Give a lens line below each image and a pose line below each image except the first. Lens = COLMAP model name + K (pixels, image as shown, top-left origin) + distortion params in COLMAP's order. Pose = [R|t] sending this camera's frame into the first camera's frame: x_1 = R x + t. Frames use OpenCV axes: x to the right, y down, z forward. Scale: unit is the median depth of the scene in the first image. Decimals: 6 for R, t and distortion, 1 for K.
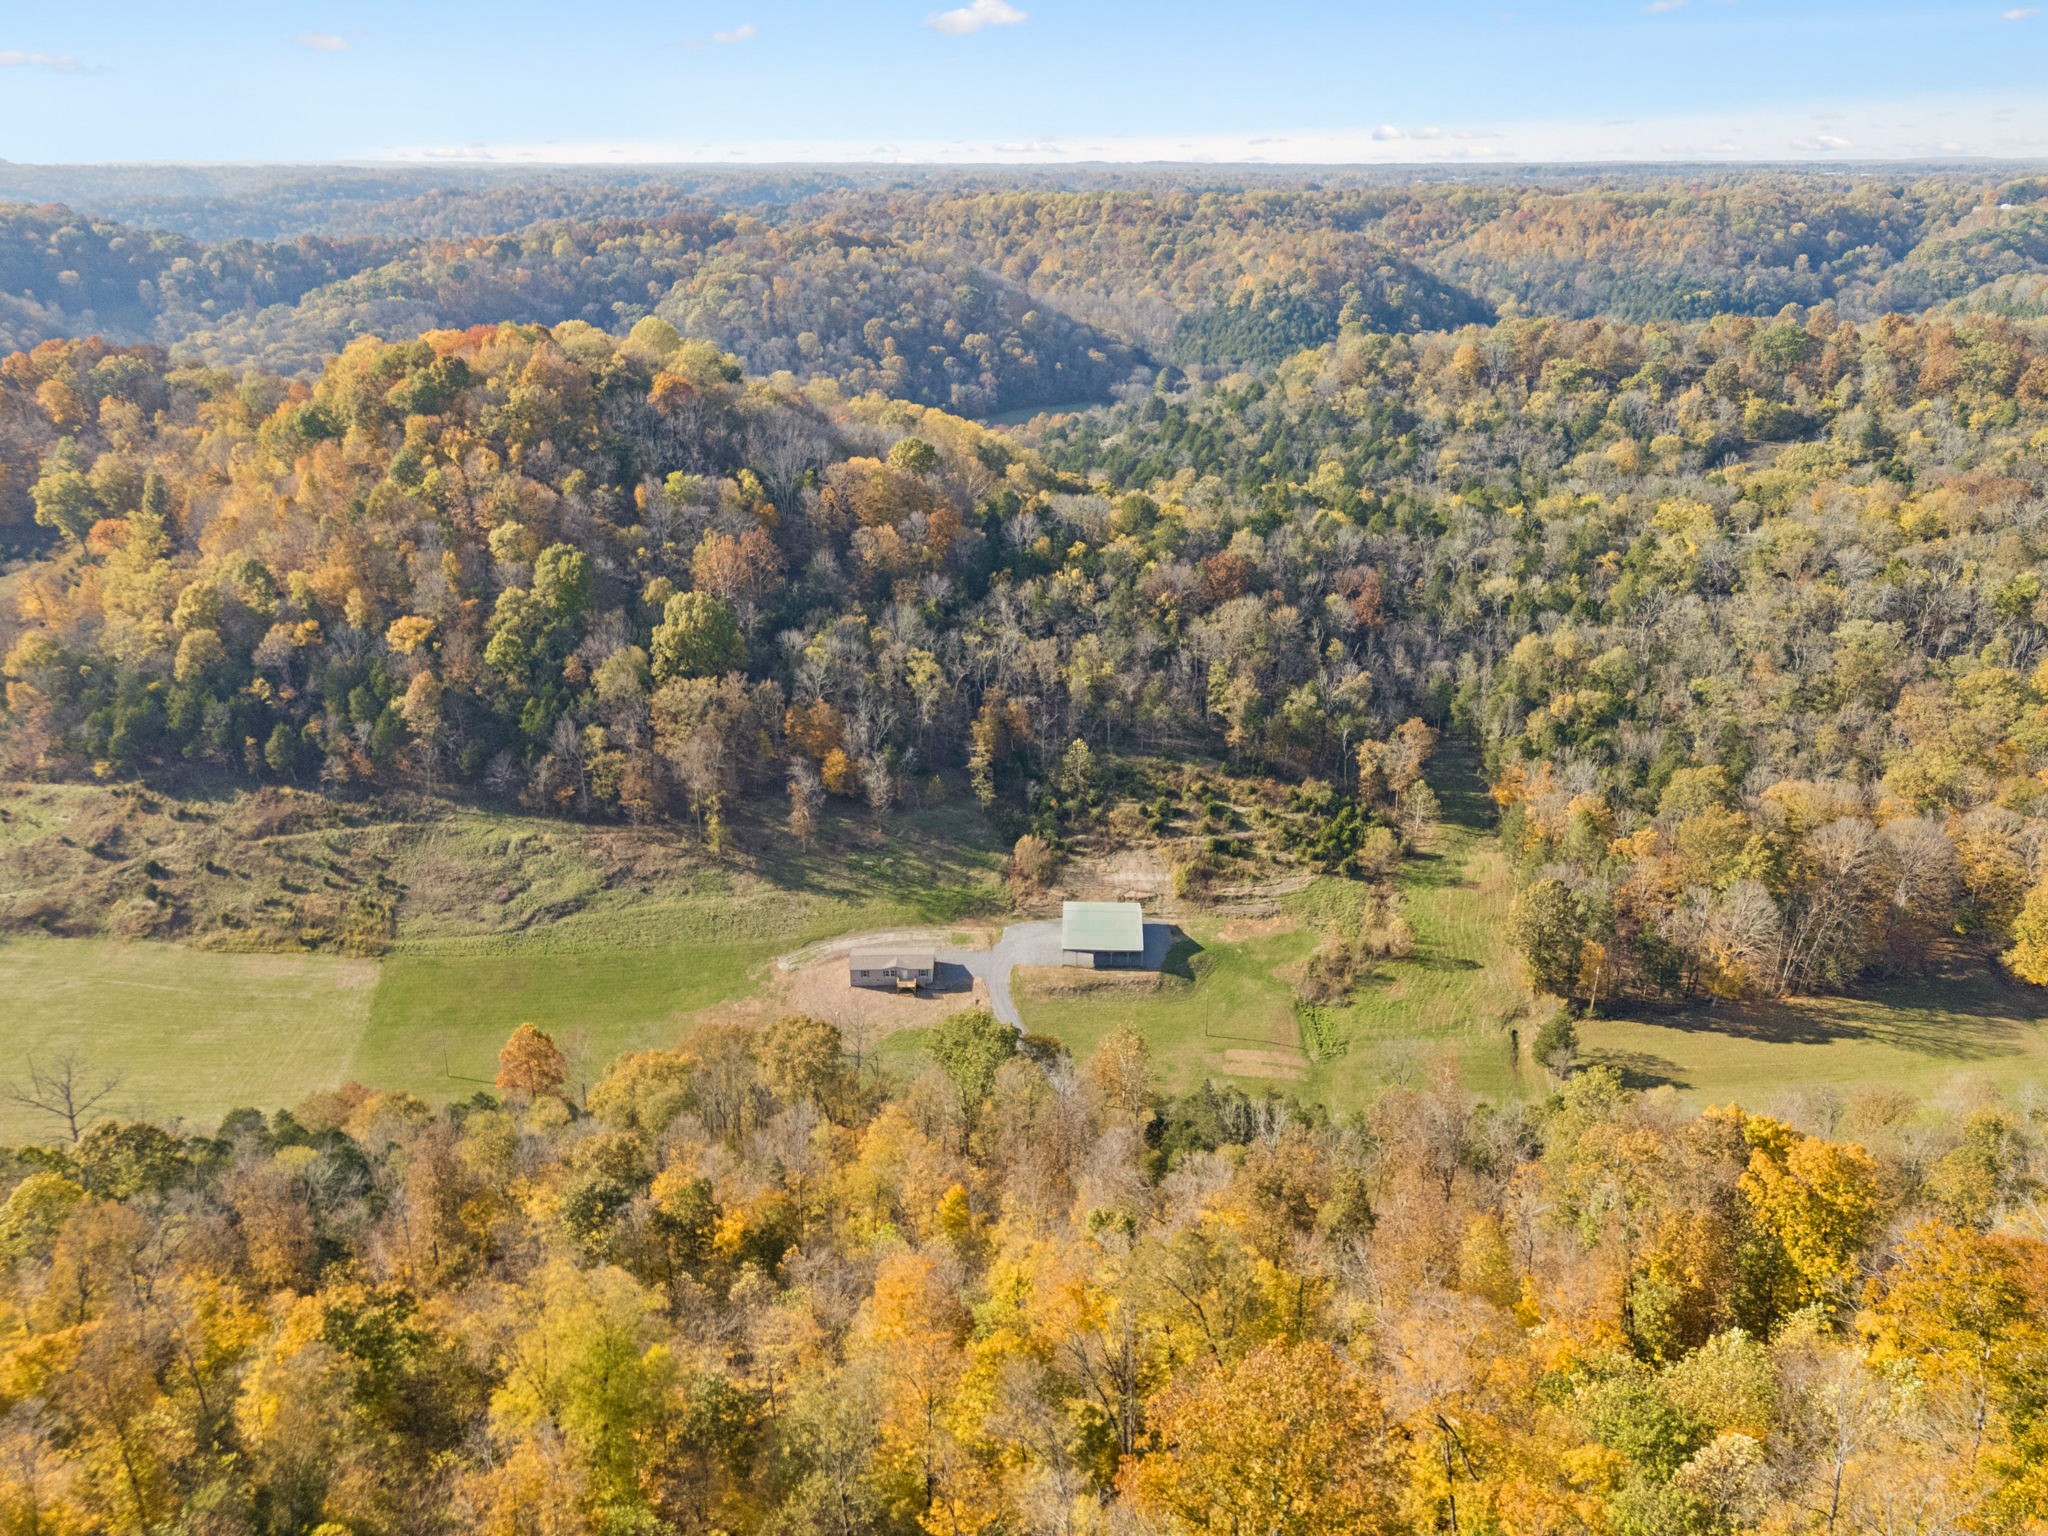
lens RADIAL K [[1489.4, 0, 1022.4], [0, 1489.4, 828.4], [0, 0, 1]] dist [0.048400, -0.036733]
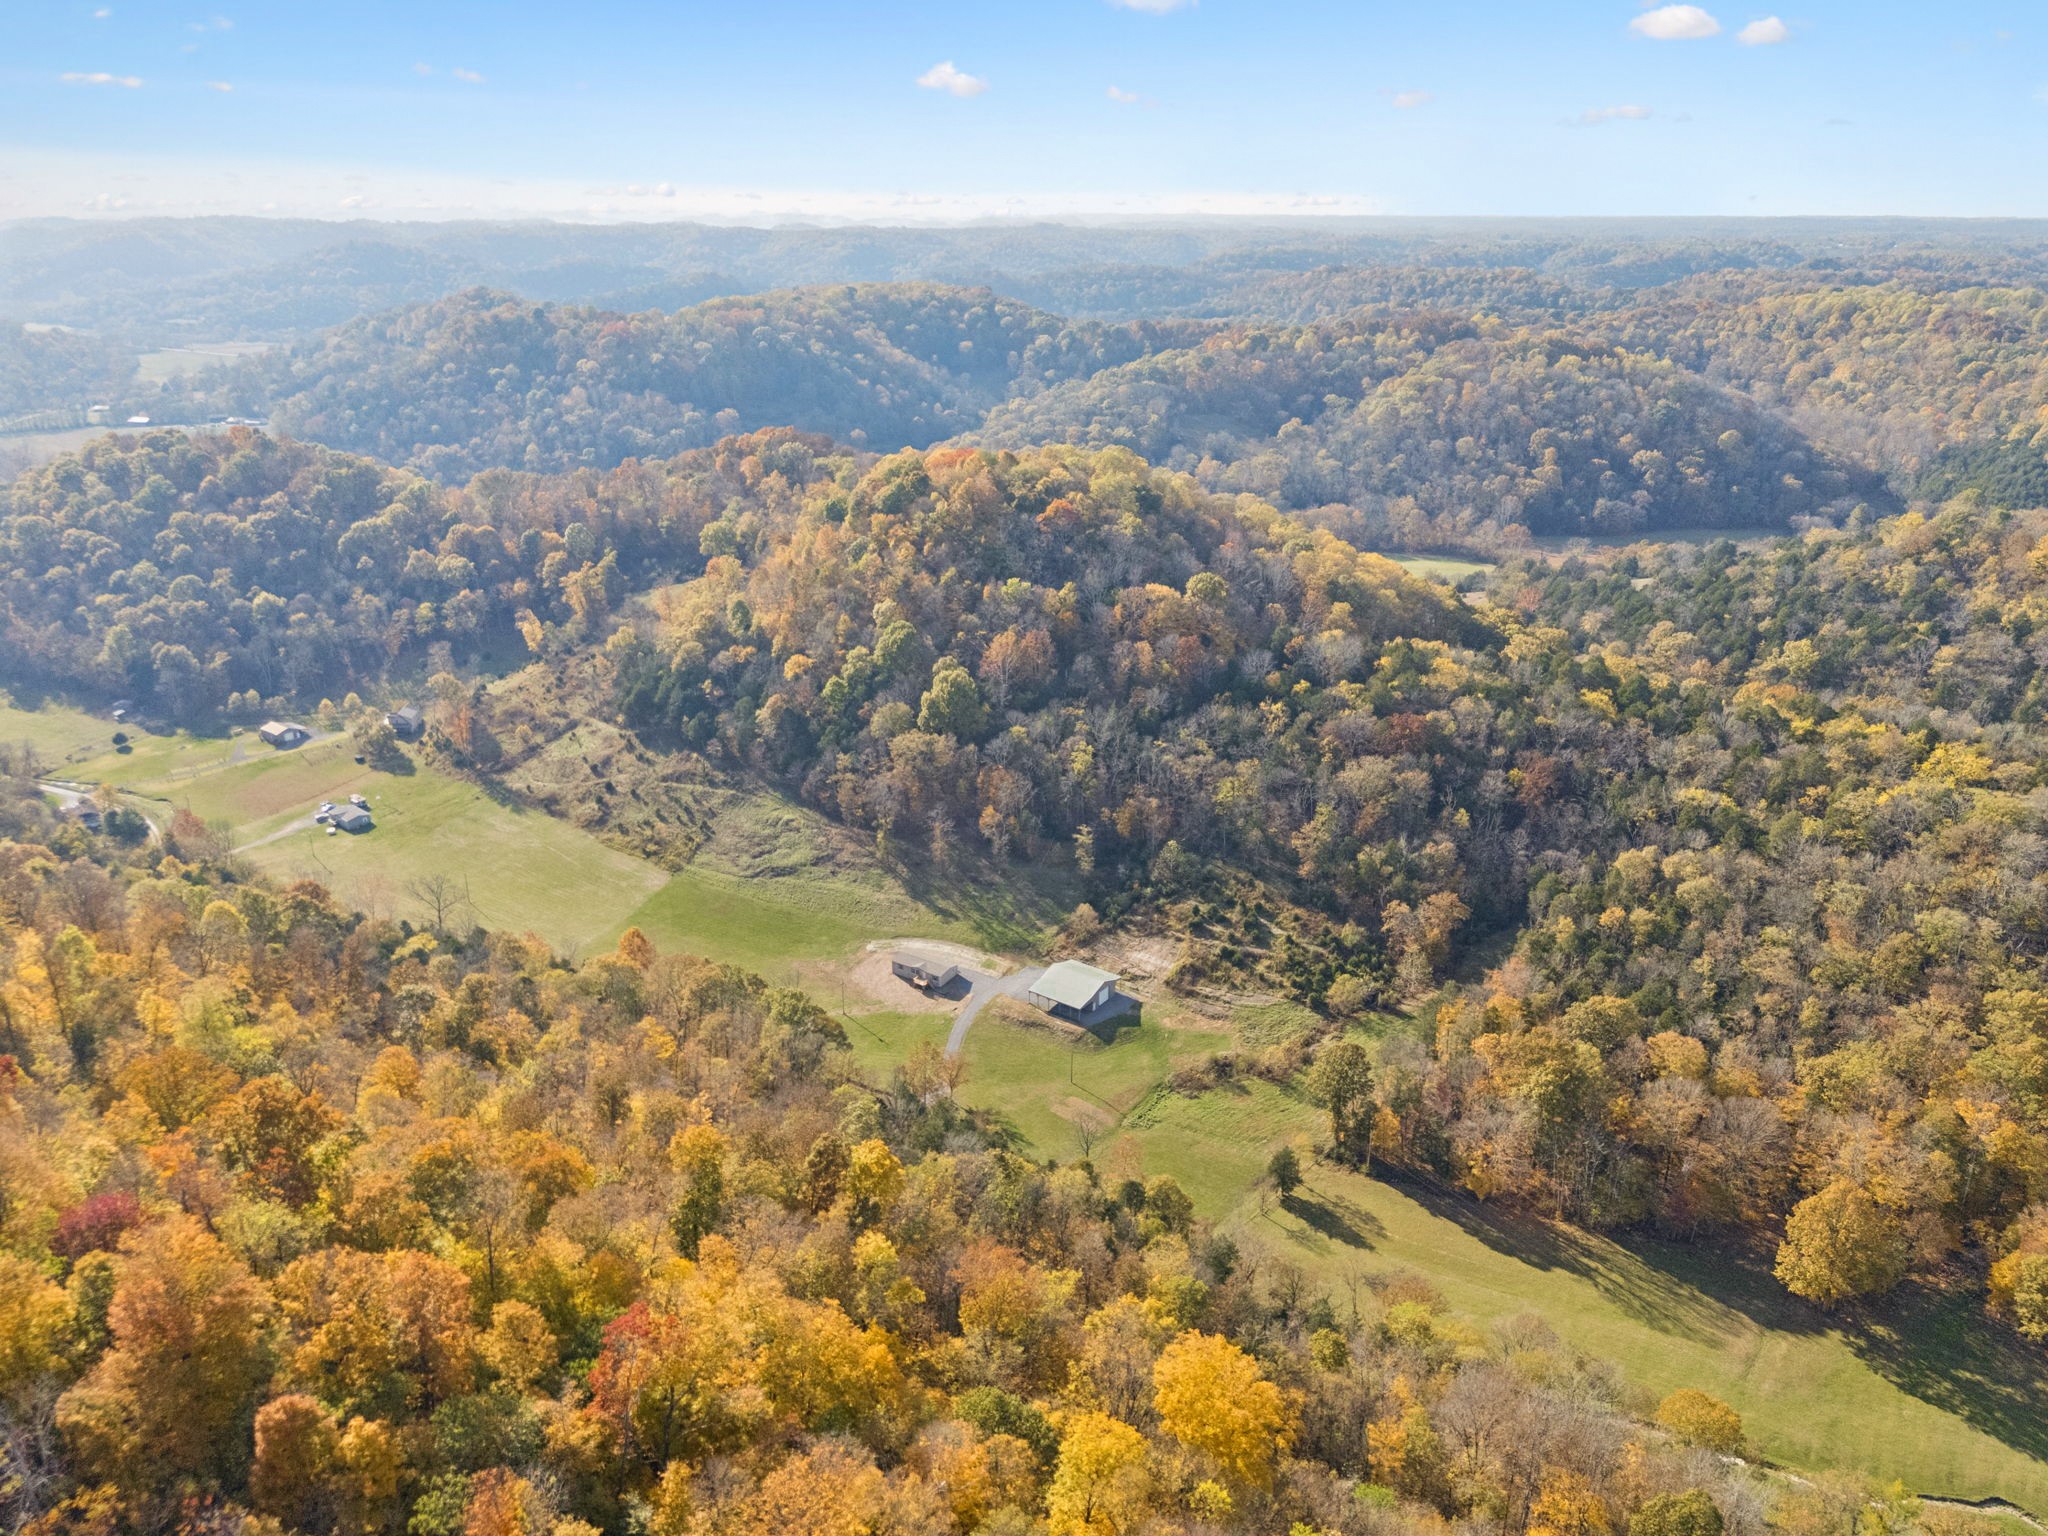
lens RADIAL K [[1495.2, 0, 1024.0], [0, 1495.2, 768.0], [0, 0, 1]] dist [0.034437, -0.005529]
pose [[0.827388, 0.201227, -0.524344, 0.570180], [-0.234333, 0.972151, 0.003316, -0.094015], [0.510408, 0.120128, 0.851500, -0.110112]]
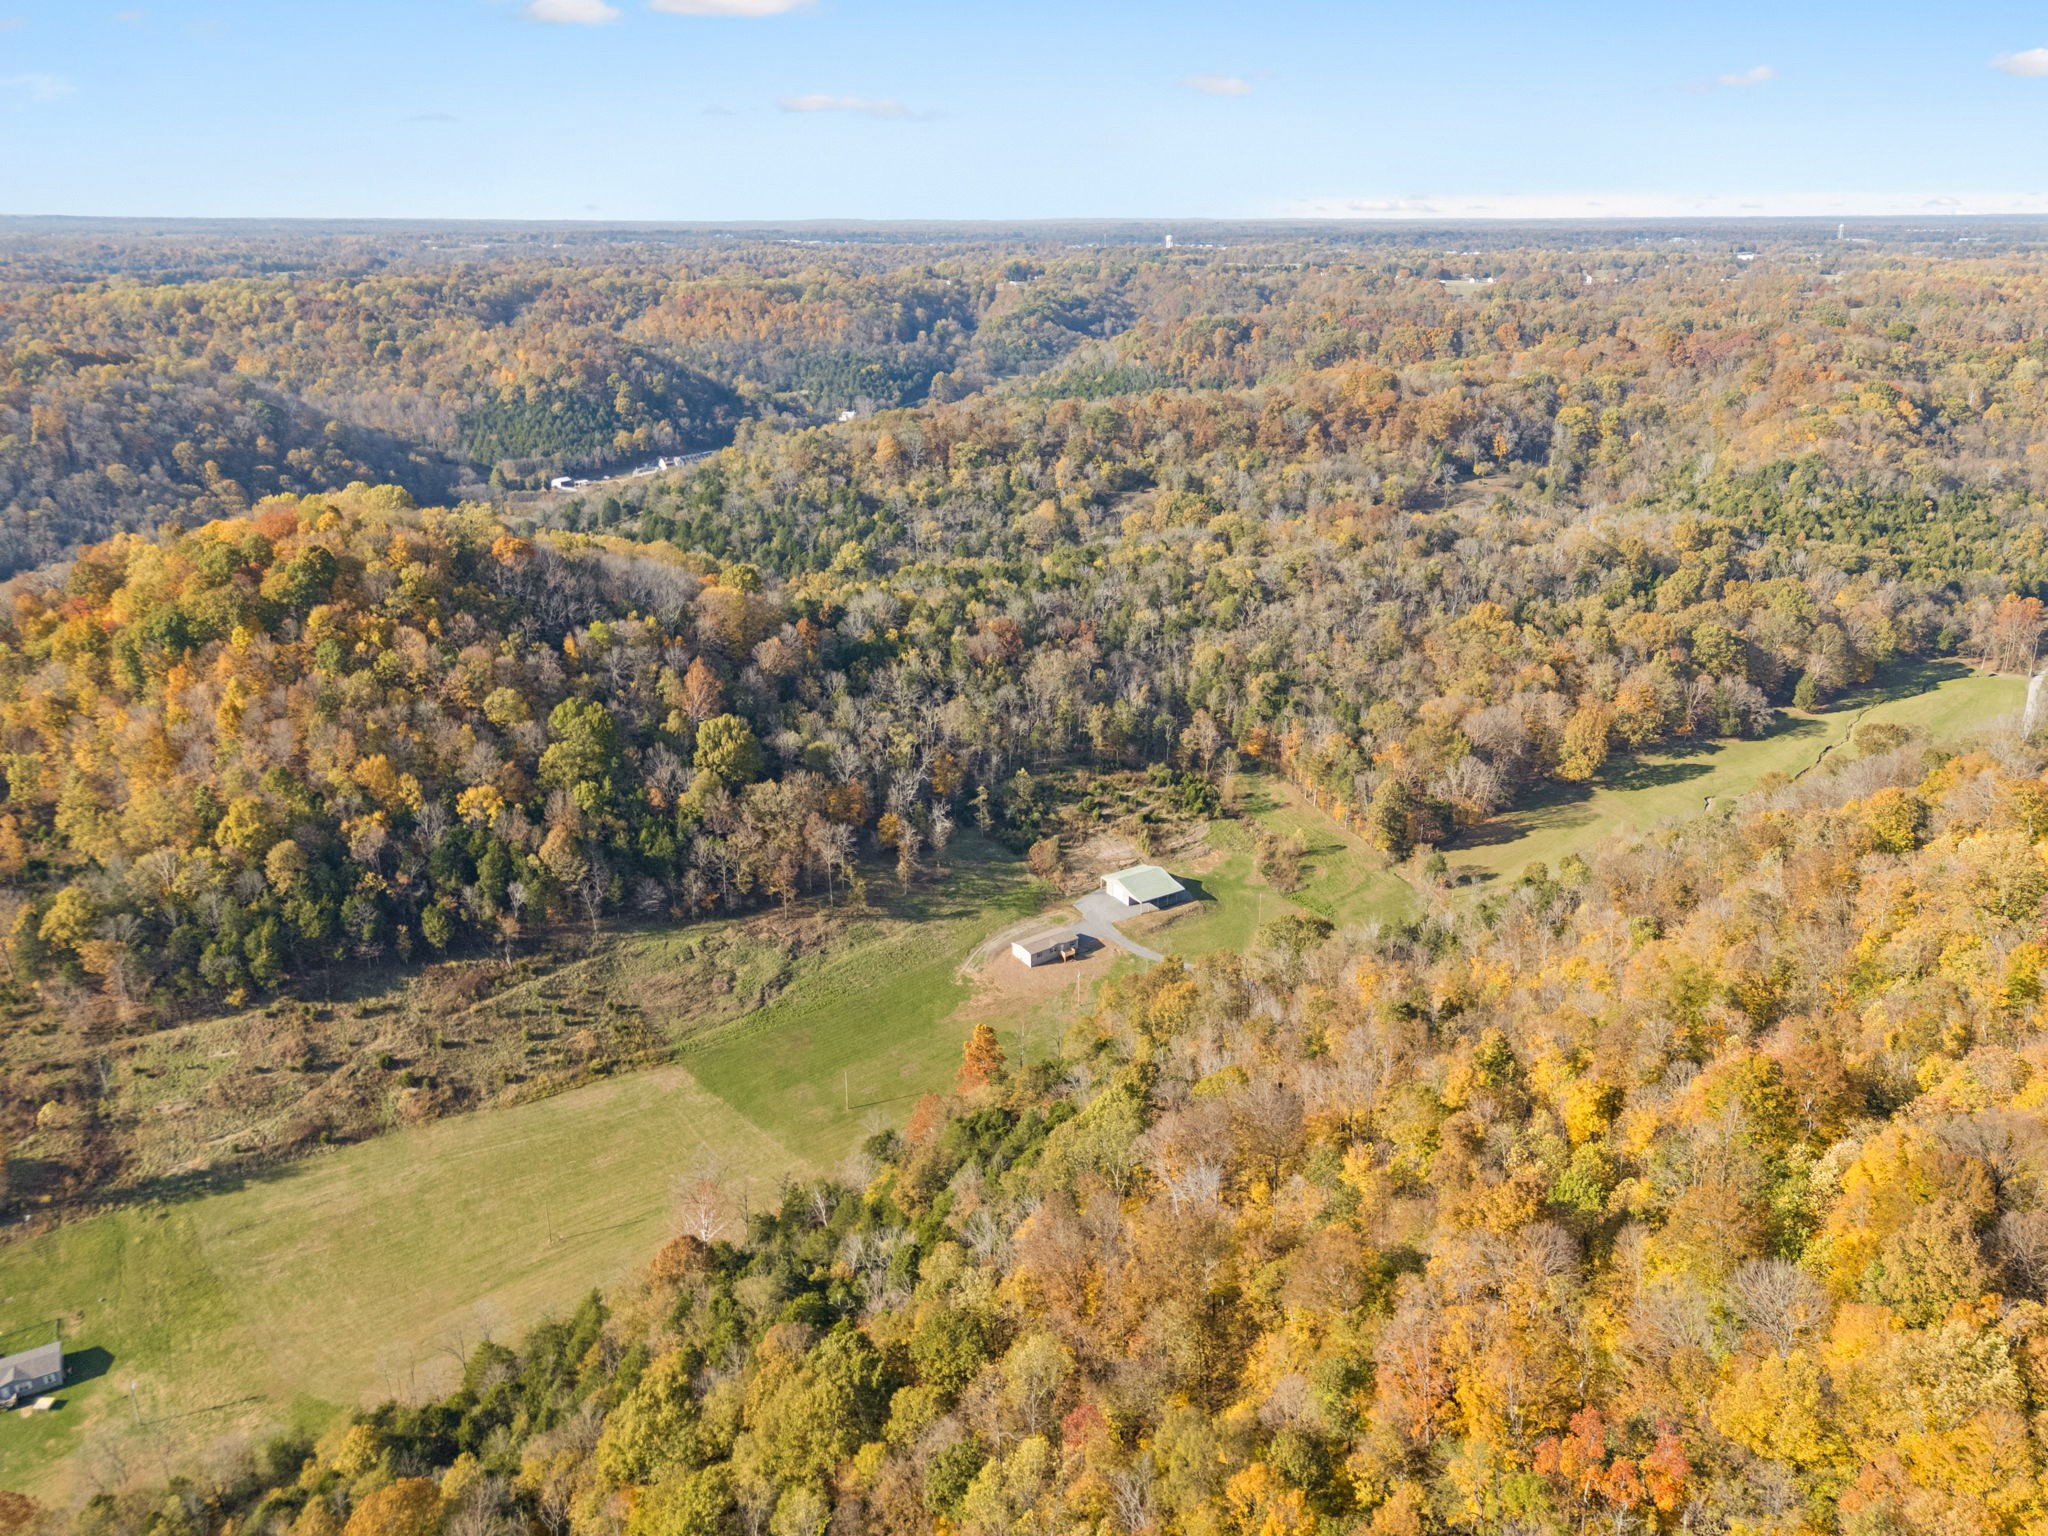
lens RADIAL K [[1489.4, 0, 1022.4], [0, 1489.4, 828.4], [0, 0, 1]] dist [0.048400, -0.036733]
pose [[0.804811, -0.224522, 0.549425, -0.721822], [0.240748, 0.969609, 0.043576, -0.067242], [-0.542512, 0.097203, 0.834406, -0.124074]]
